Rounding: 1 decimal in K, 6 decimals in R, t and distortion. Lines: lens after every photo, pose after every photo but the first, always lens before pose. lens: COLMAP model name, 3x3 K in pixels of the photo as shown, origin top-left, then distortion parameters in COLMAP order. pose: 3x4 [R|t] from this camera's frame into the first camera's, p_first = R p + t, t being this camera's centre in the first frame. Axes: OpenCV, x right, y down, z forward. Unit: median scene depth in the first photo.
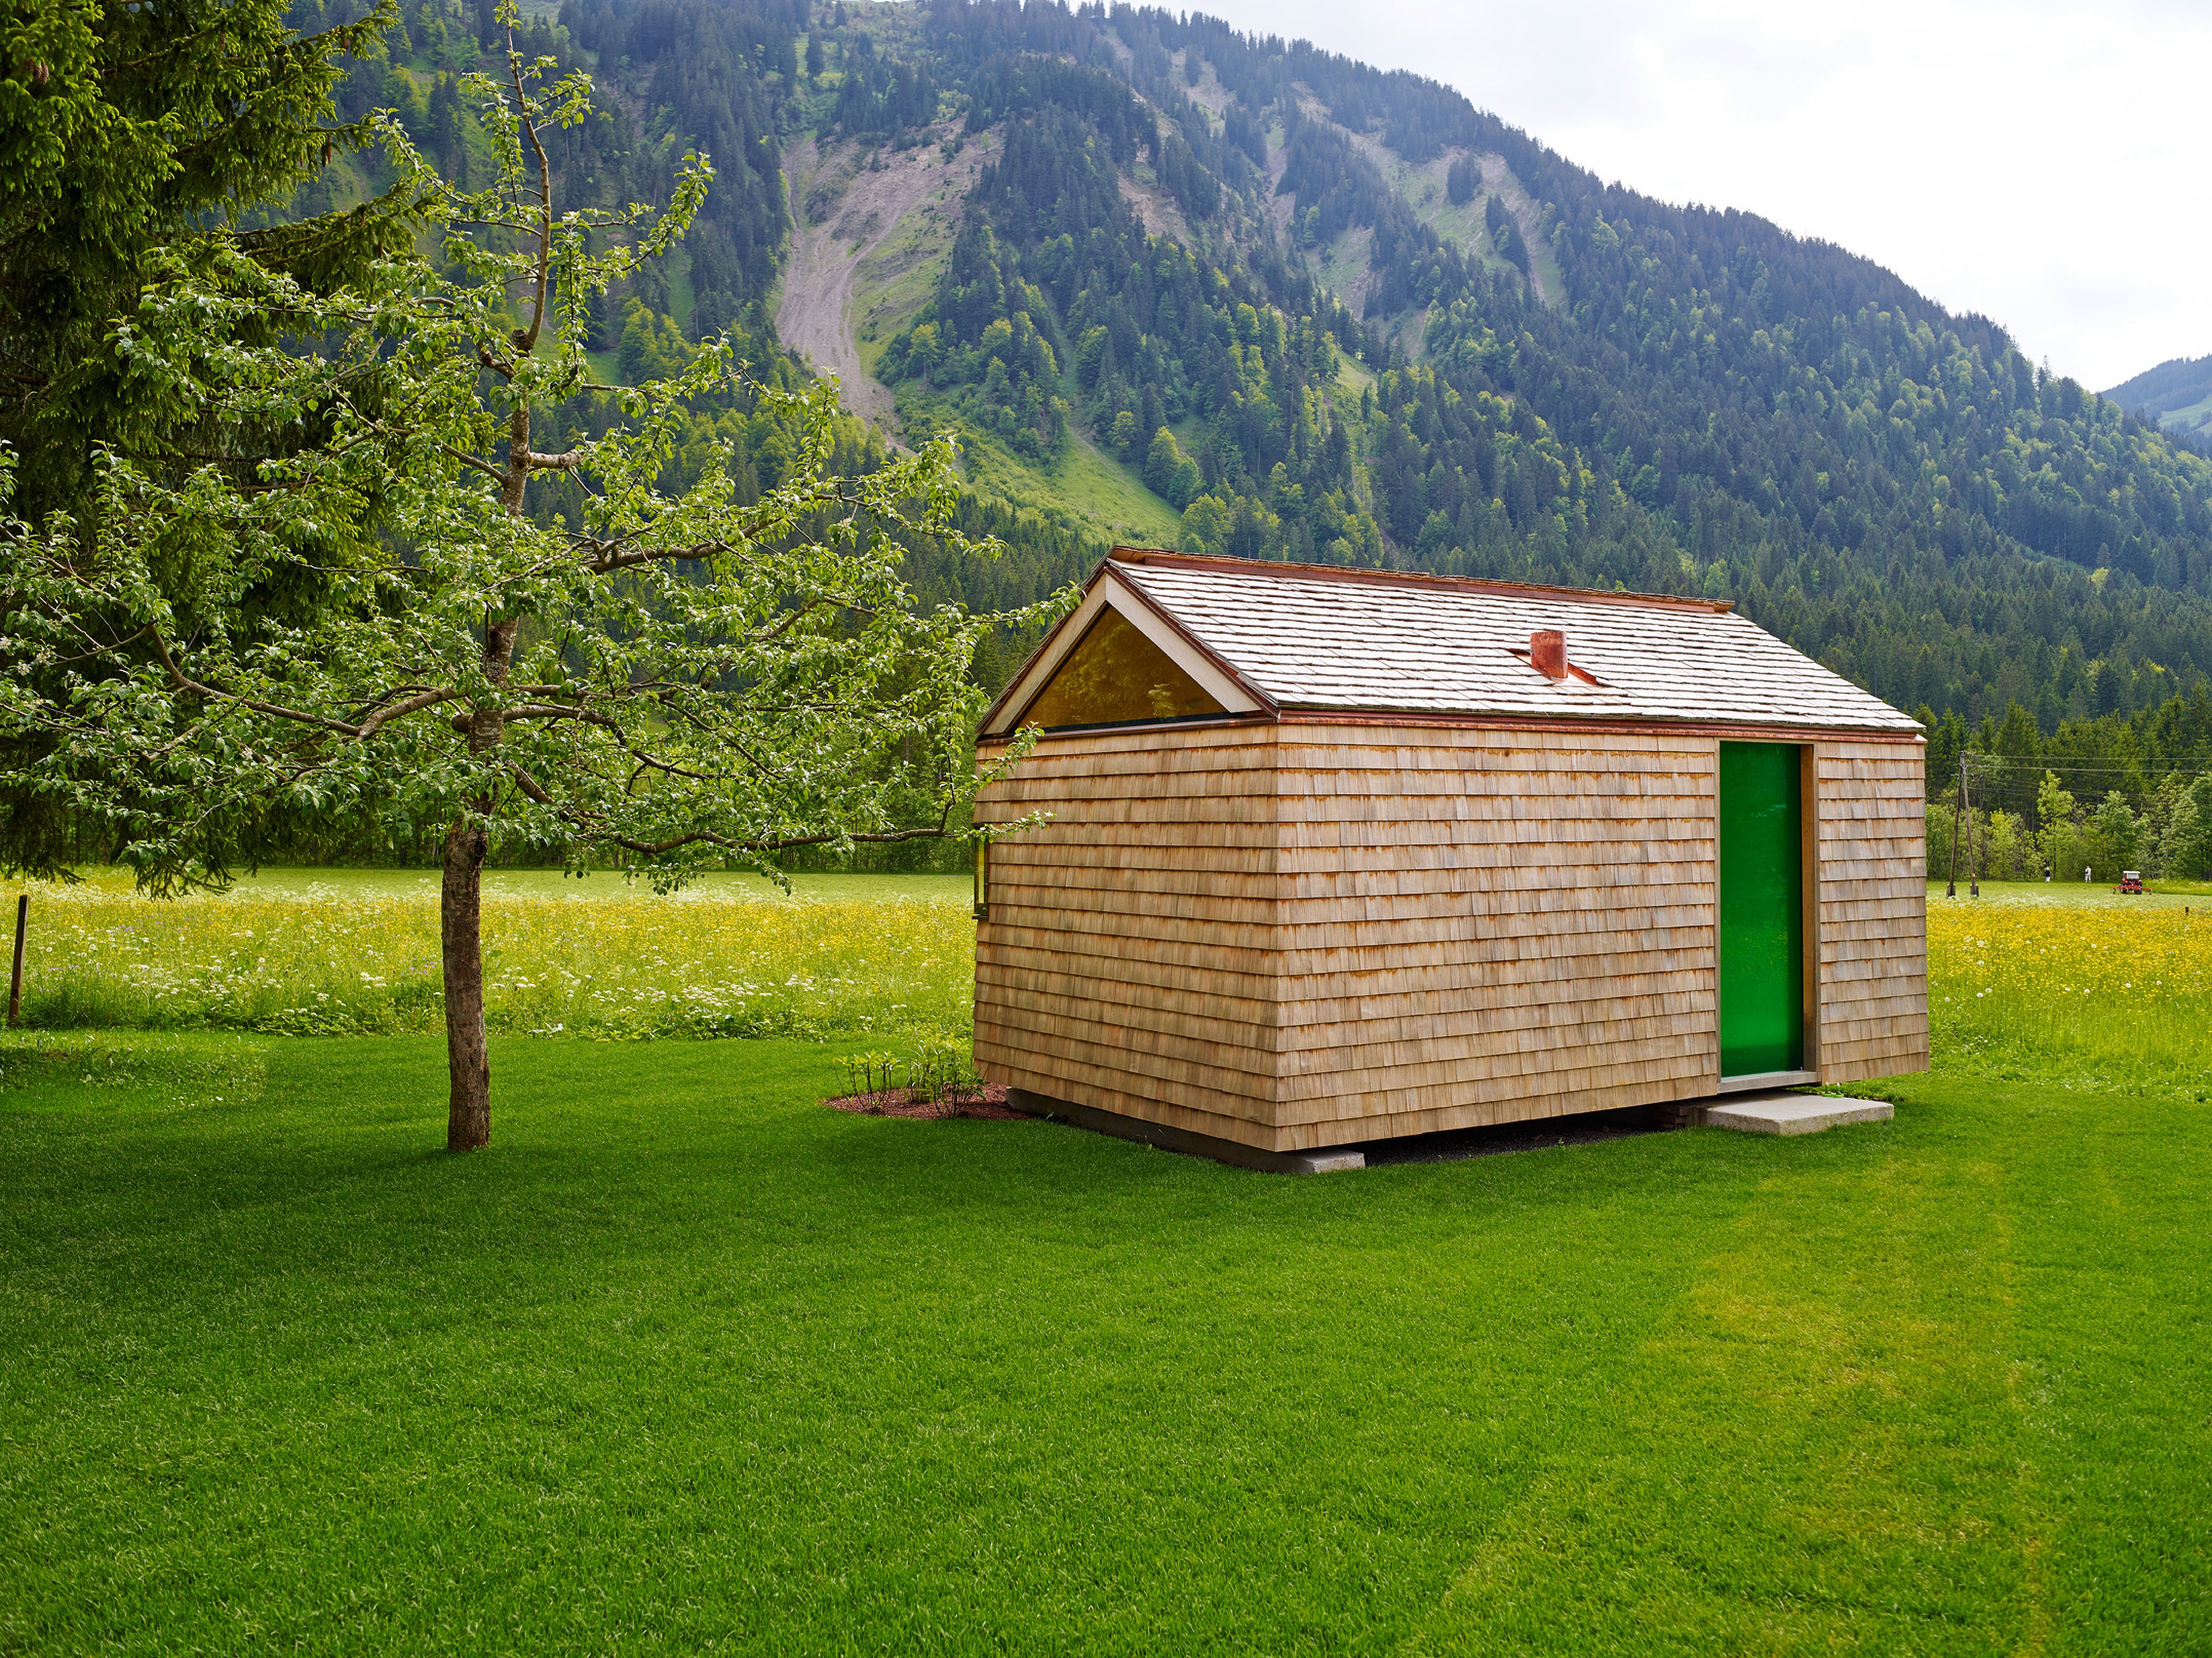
lens RADIAL K [[1862.2, 0, 1108.1], [0, 1862.2, 815.0], [0, 0, 1]] dist [-0.025039, 0.009638]
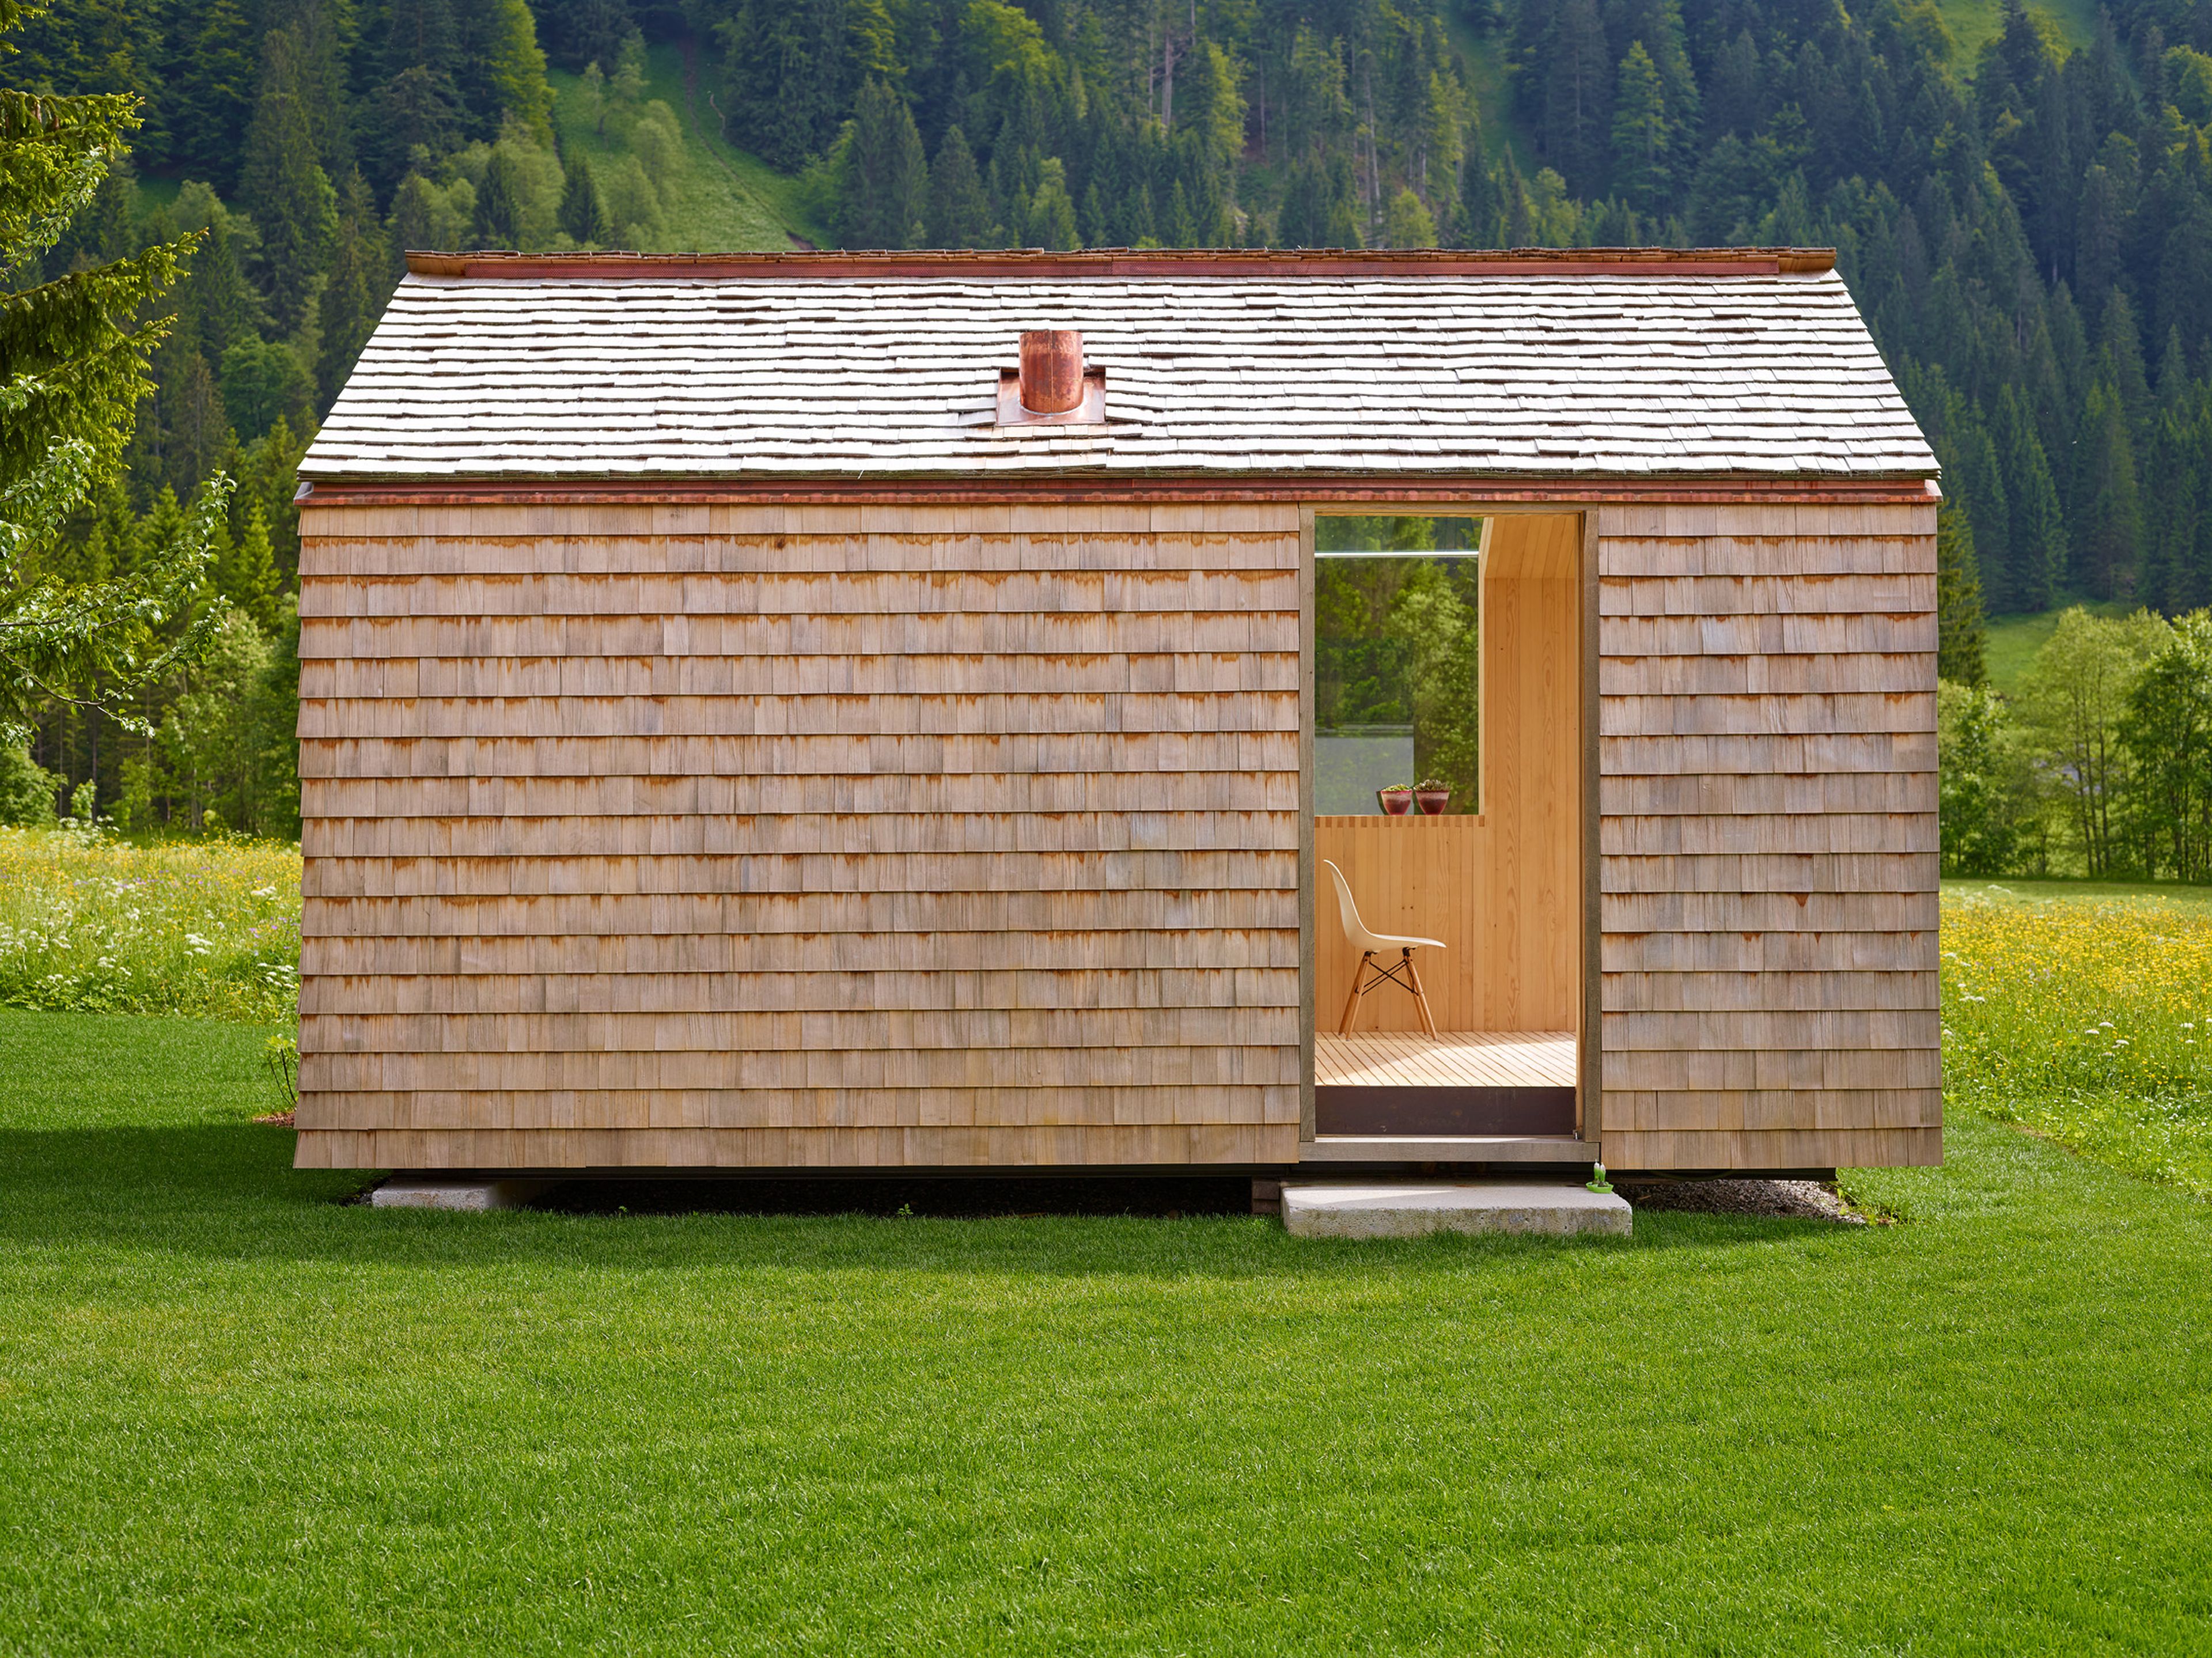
lens RADIAL K [[4890.8, 0, 1106.6], [0, 4890.8, 834.3], [0, 0, 1]] dist [-0.040892, 0.000000]
pose [[0.835041, -0.000166, -0.550187, 1.173879], [0.000044, 1.000000, -0.000234, 0.060685], [0.550187, 0.000172, 0.835041, -0.247116]]
